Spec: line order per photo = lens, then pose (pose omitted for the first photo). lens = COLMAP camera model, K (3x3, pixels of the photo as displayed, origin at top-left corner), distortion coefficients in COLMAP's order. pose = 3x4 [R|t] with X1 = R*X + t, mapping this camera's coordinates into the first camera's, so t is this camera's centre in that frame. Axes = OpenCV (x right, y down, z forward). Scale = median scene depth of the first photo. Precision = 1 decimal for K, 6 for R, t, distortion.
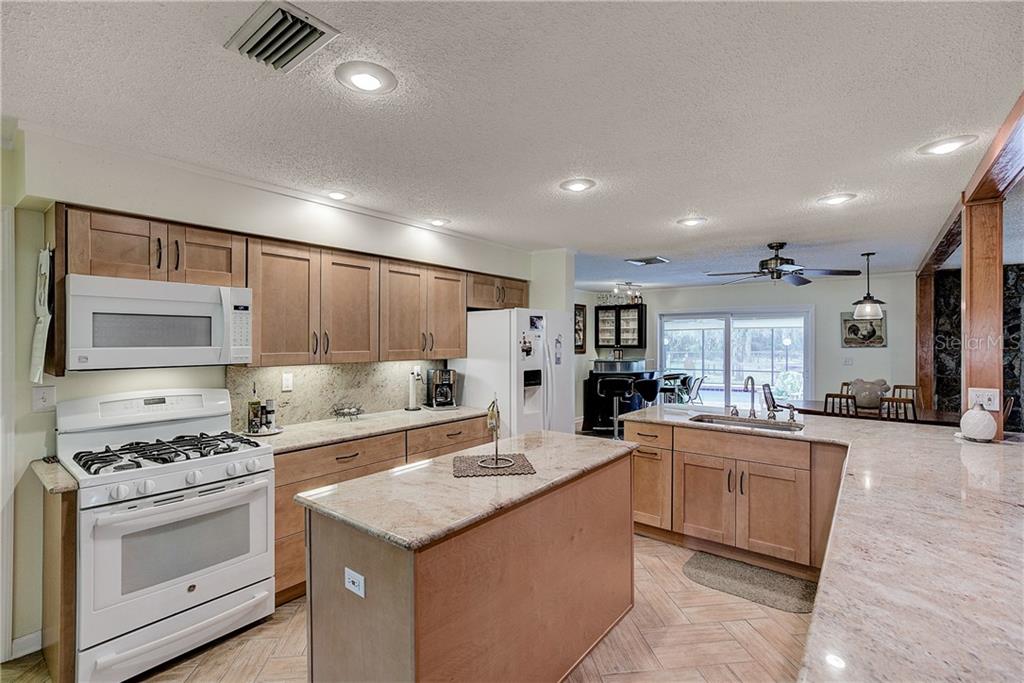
lens RADIAL K [[461.9, 0, 510.0], [0, 461.9, 341.1], [0, 0, 1]] dist [-0.000232, 0.000030]
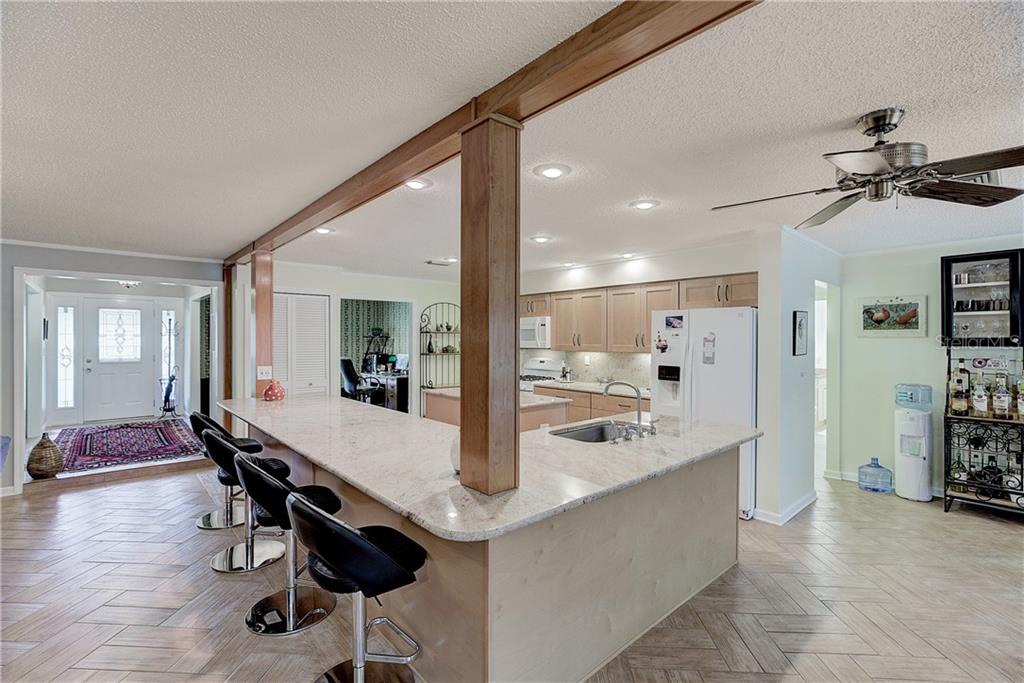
lens RADIAL K [[461.9, 0, 510.4], [0, 461.9, 339.5], [0, 0, 1]] dist [-0.000232, 0.000030]
pose [[-0.155270, 0.003792, -0.987865, 1.220251], [-0.001218, 0.999991, 0.004030, -0.004332], [0.987871, 0.001829, -0.155264, 0.811782]]
